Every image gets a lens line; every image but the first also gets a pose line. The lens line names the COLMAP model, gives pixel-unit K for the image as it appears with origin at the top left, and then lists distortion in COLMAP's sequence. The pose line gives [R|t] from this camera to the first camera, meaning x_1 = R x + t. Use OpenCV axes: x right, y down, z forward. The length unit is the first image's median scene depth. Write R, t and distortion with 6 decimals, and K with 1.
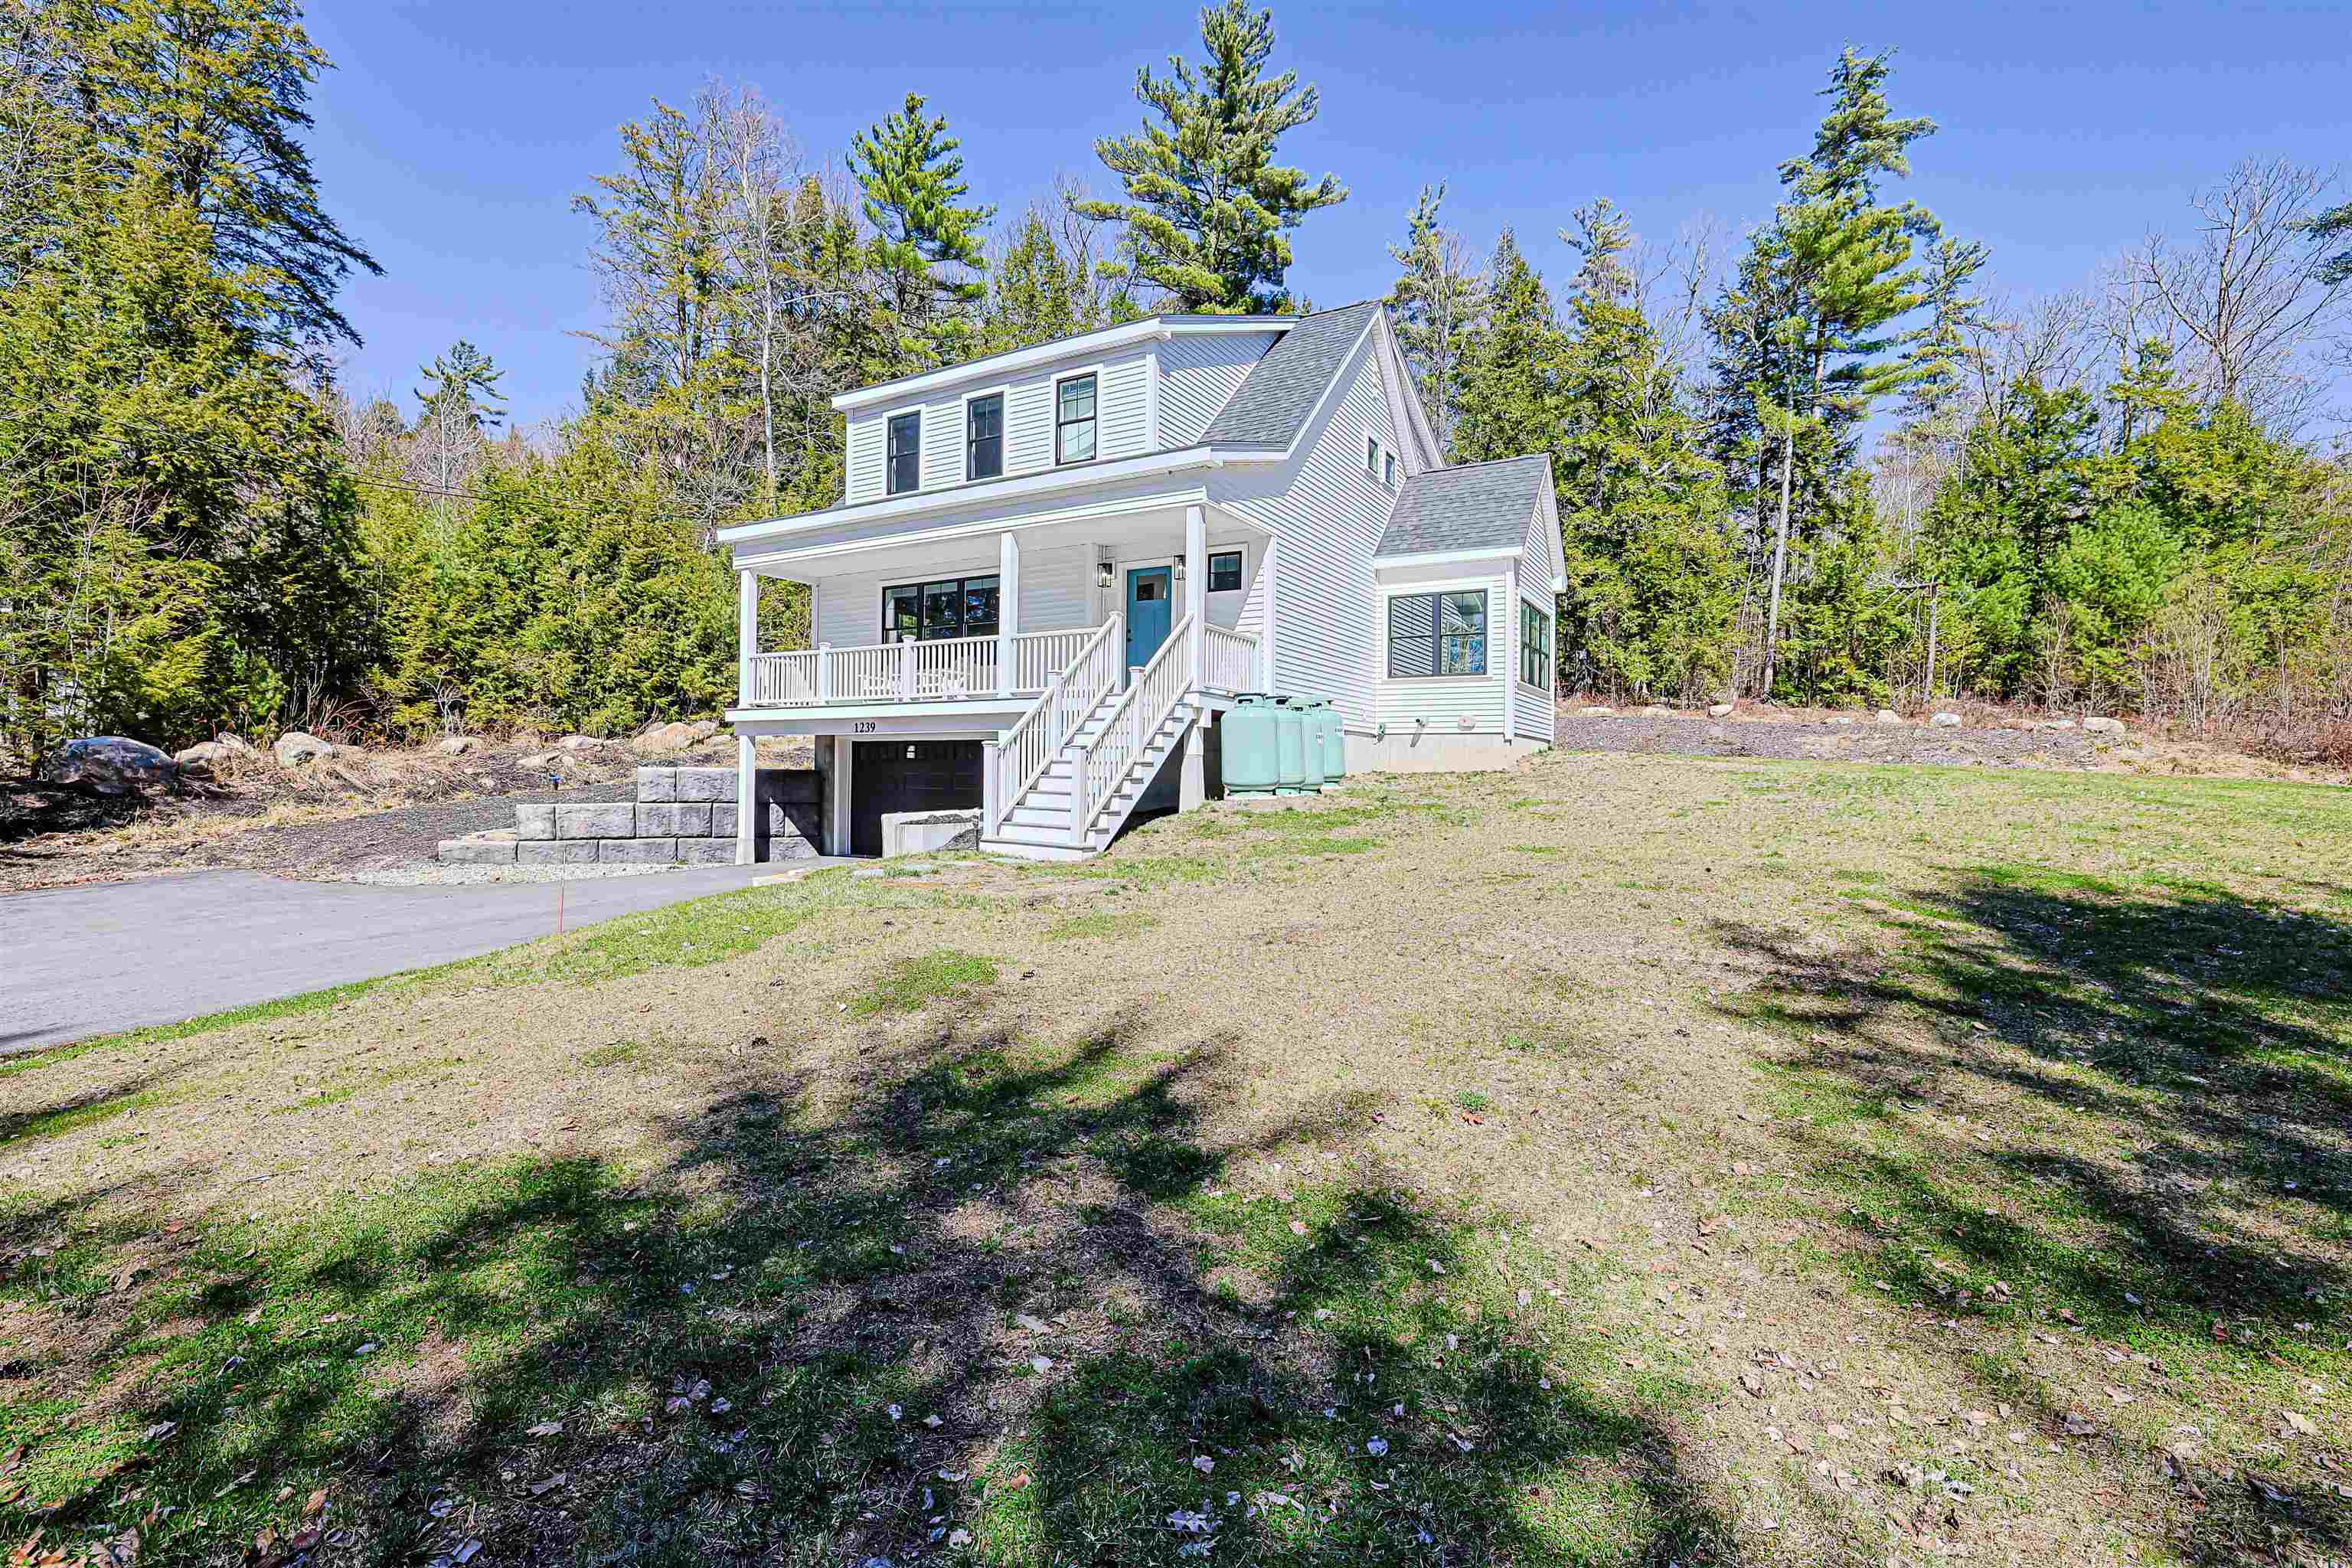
lens RADIAL K [[1132.7, 0, 1176.0], [0, 1132.7, 784.0], [0, 0, 1]] dist [-0.051285, 0.019293]
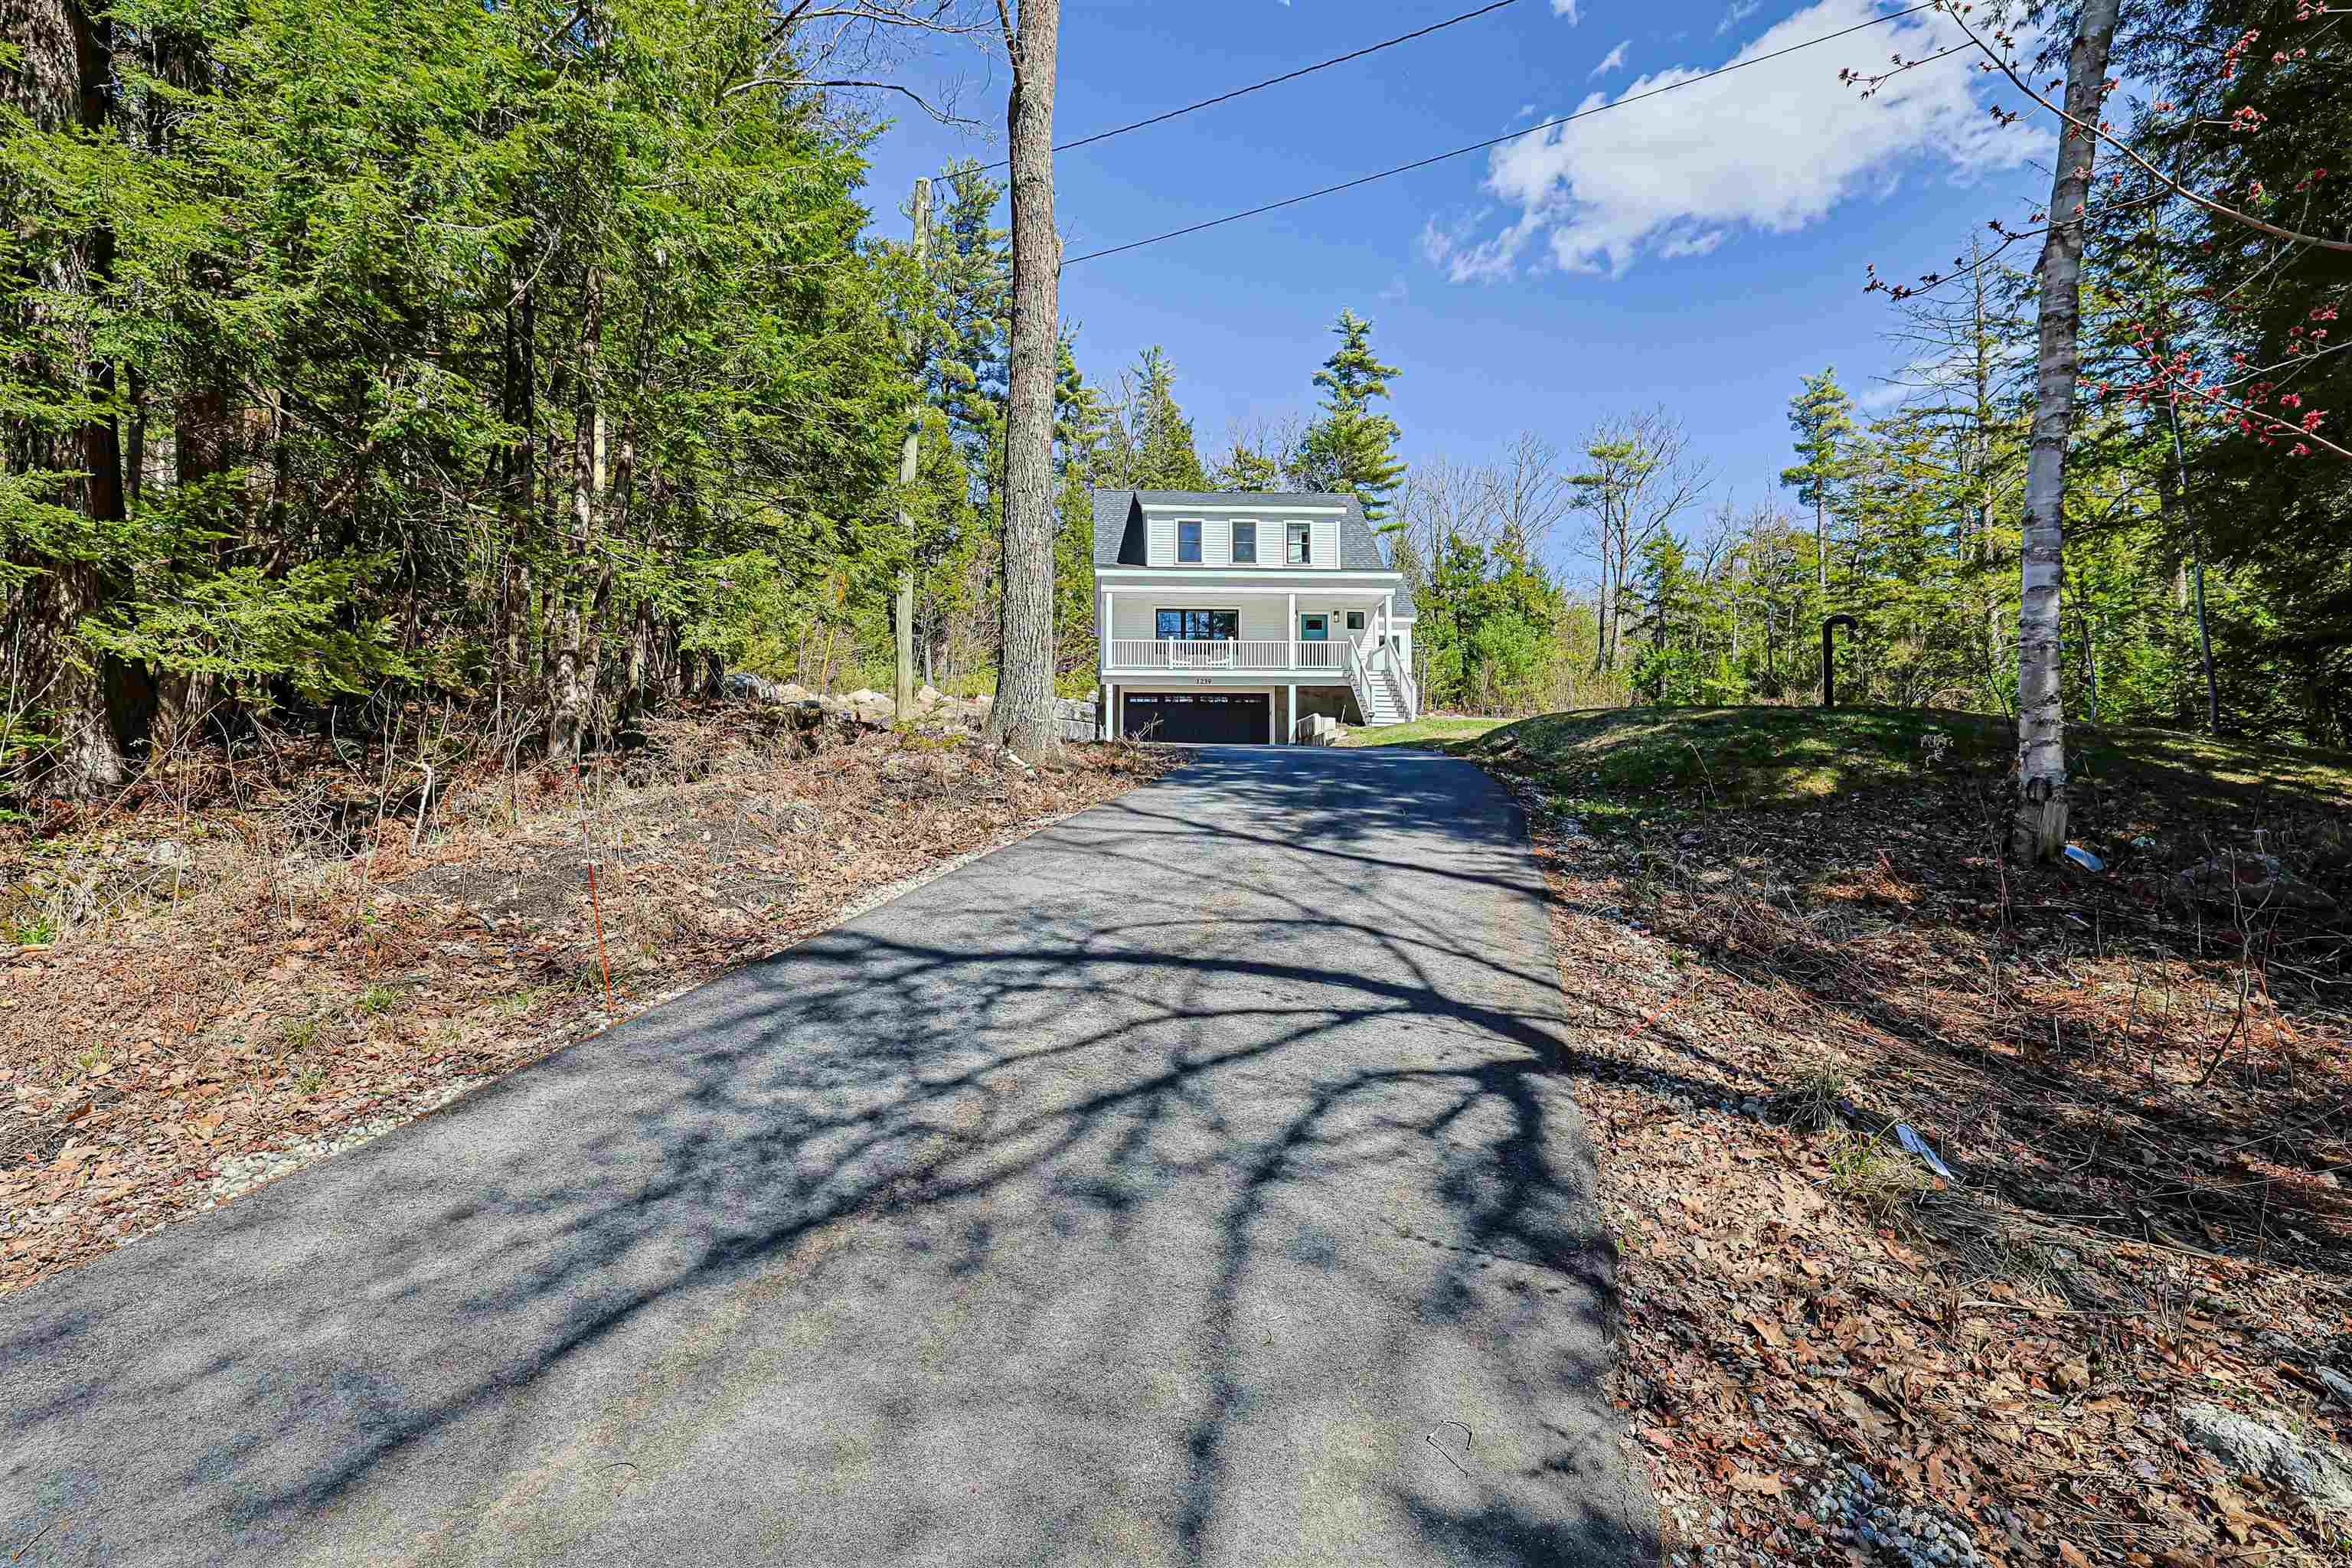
lens RADIAL K [[1132.7, 0, 1176.0], [0, 1132.7, 784.0], [0, 0, 1]] dist [-0.051285, 0.019293]
pose [[0.832687, -0.000283, 0.553744, -1.333198], [0.011996, 0.999774, -0.017527, 0.151473], [-0.553614, 0.021237, 0.832502, -0.582011]]
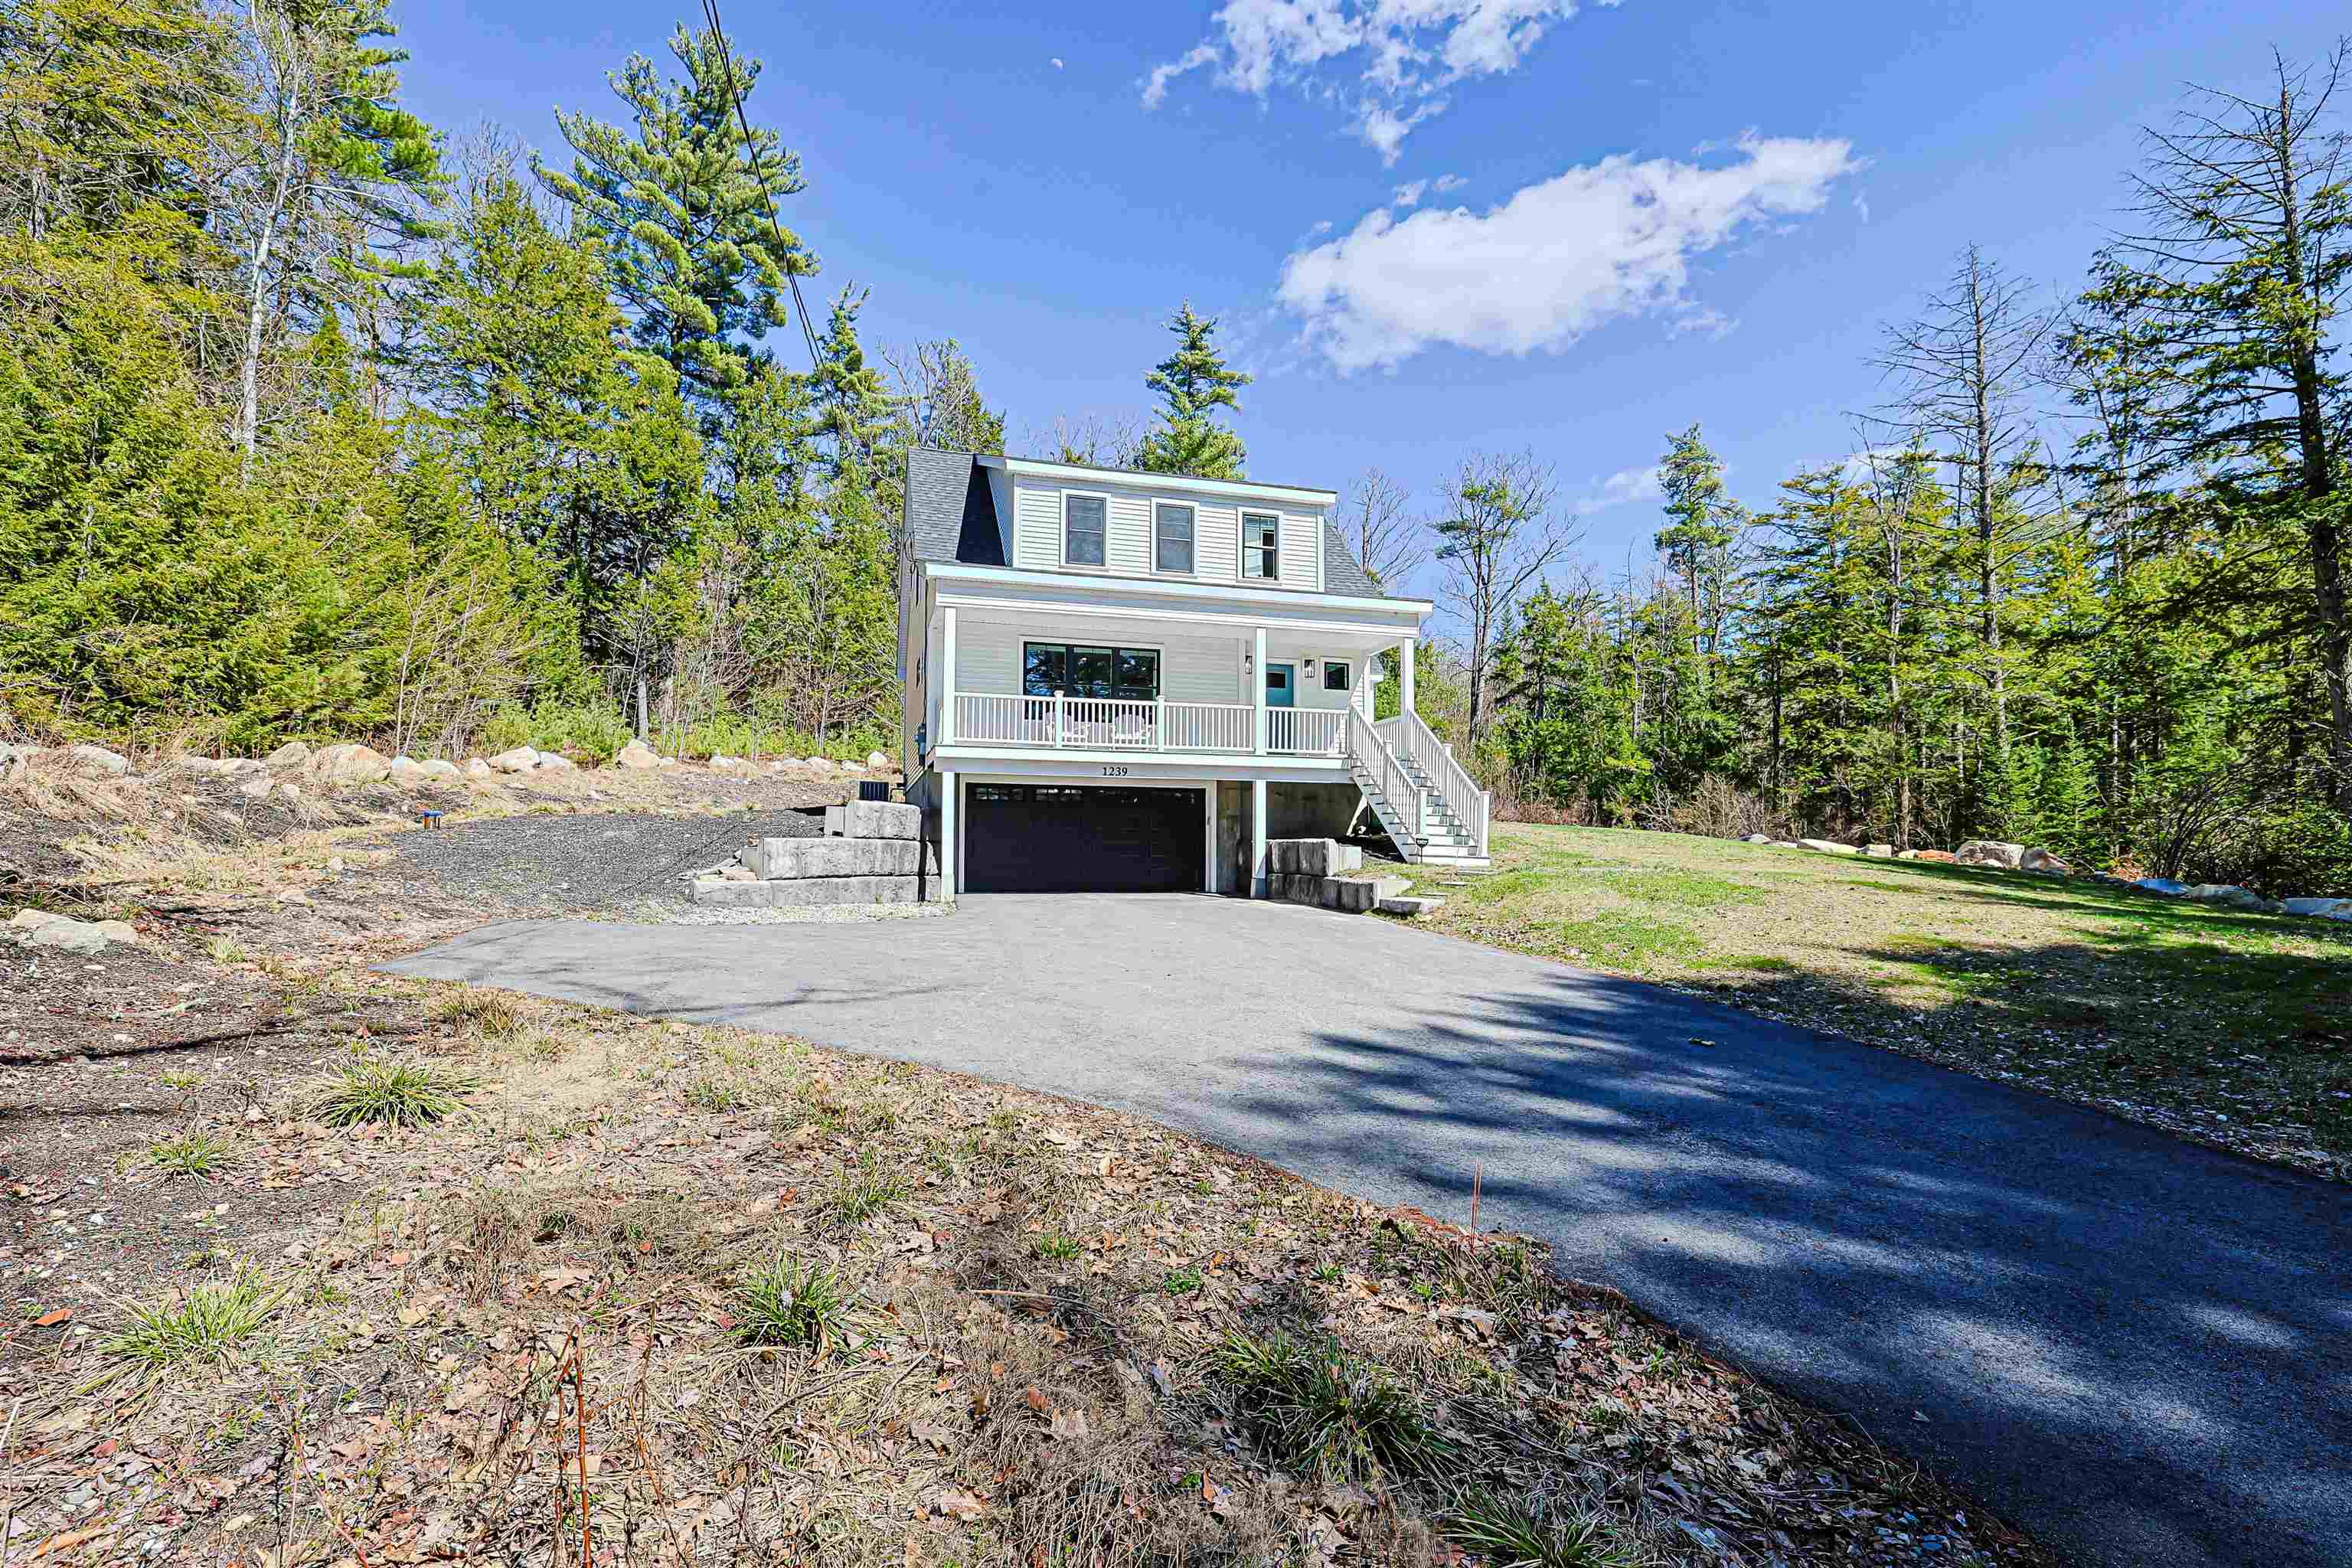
lens RADIAL K [[1090.0, 0, 1178.0], [0, 1090.0, 844.7], [0, 0, 1]] dist [-0.040325, 0.015956]
pose [[0.689911, -0.001352, 0.723893, -0.971906], [0.000414, 0.999999, 0.001472, 0.018907], [-0.723895, -0.000716, 0.689910, 0.182797]]
